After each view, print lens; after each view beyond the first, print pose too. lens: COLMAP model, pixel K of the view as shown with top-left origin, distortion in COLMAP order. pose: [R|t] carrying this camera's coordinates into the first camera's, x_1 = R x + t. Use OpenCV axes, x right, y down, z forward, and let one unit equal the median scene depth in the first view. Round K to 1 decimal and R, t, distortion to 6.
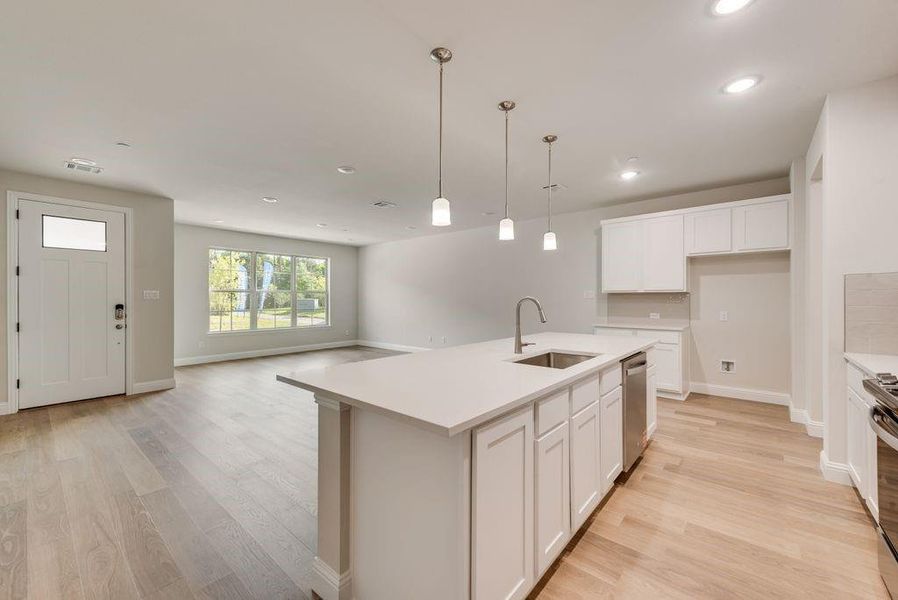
lens RADIAL K [[356.6, 0, 449.9], [0, 356.6, 298.8], [0, 0, 1]] dist [0.019694, -0.005668]
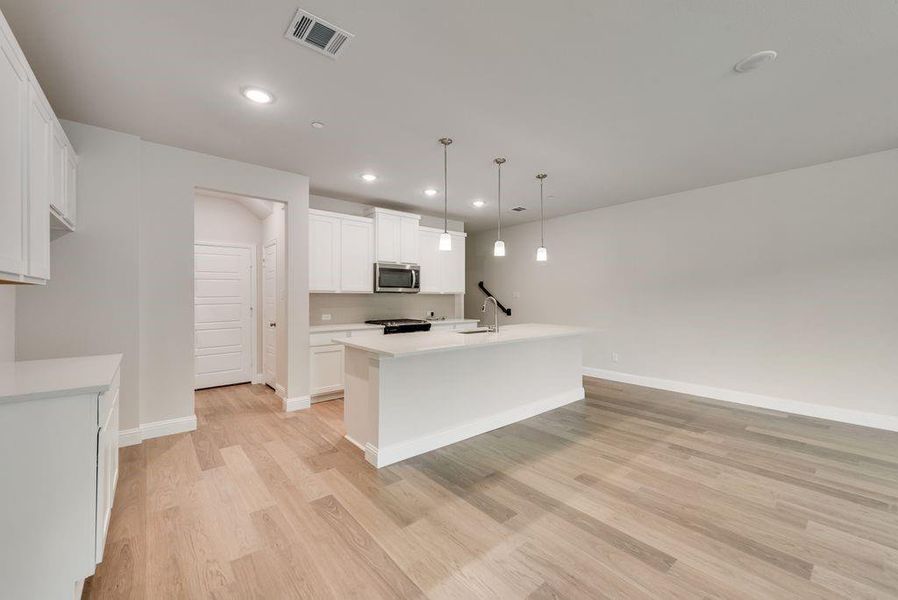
lens RADIAL K [[356.6, 0, 449.9], [0, 356.6, 298.8], [0, 0, 1]] dist [0.019694, -0.005668]
pose [[-0.985251, -0.001035, 0.171113, 0.115553], [-0.000278, 0.999990, 0.004449, -0.006257], [-0.171116, 0.004335, -0.985241, 2.289135]]
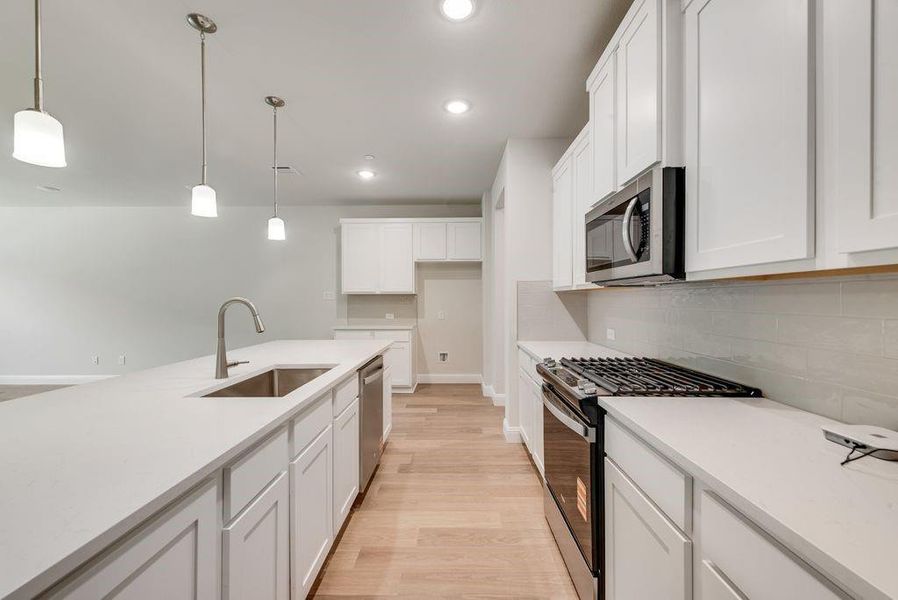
lens RADIAL K [[356.6, 0, 449.9], [0, 356.6, 298.8], [0, 0, 1]] dist [0.019694, -0.005668]
pose [[0.772345, -0.000574, 0.635203, 0.077753], [0.002931, 0.999992, -0.002660, -0.000697], [-0.635197, 0.003916, 0.772340, 0.145444]]
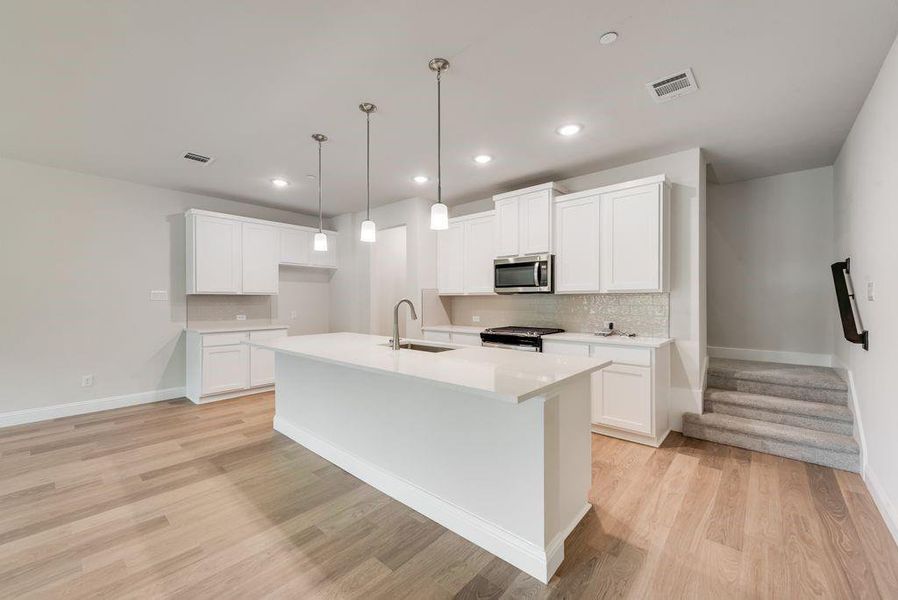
lens RADIAL K [[356.6, 0, 449.9], [0, 356.6, 298.8], [0, 0, 1]] dist [0.019694, -0.005668]
pose [[0.024536, 0.005624, 0.999683, -0.796222], [0.000701, 0.999984, -0.005642, 0.001048], [-0.999699, 0.000839, 0.024532, 0.708212]]
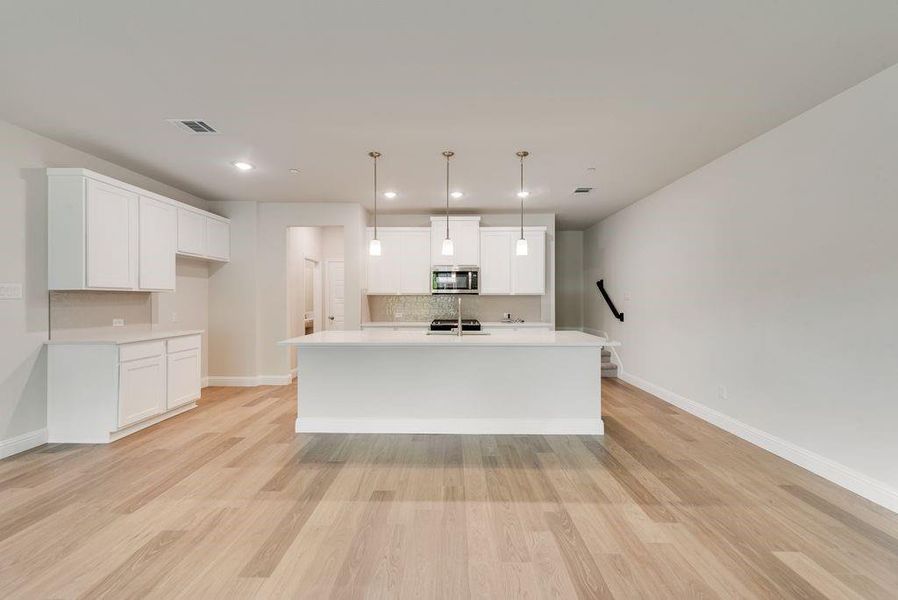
lens RADIAL K [[356.6, 0, 449.9], [0, 356.6, 298.8], [0, 0, 1]] dist [0.019694, -0.005668]
pose [[-0.633727, -0.000741, 0.773557, -0.821405], [-0.000741, 1.000000, 0.000351, -0.004829], [-0.773557, -0.000351, -0.633727, 1.742310]]
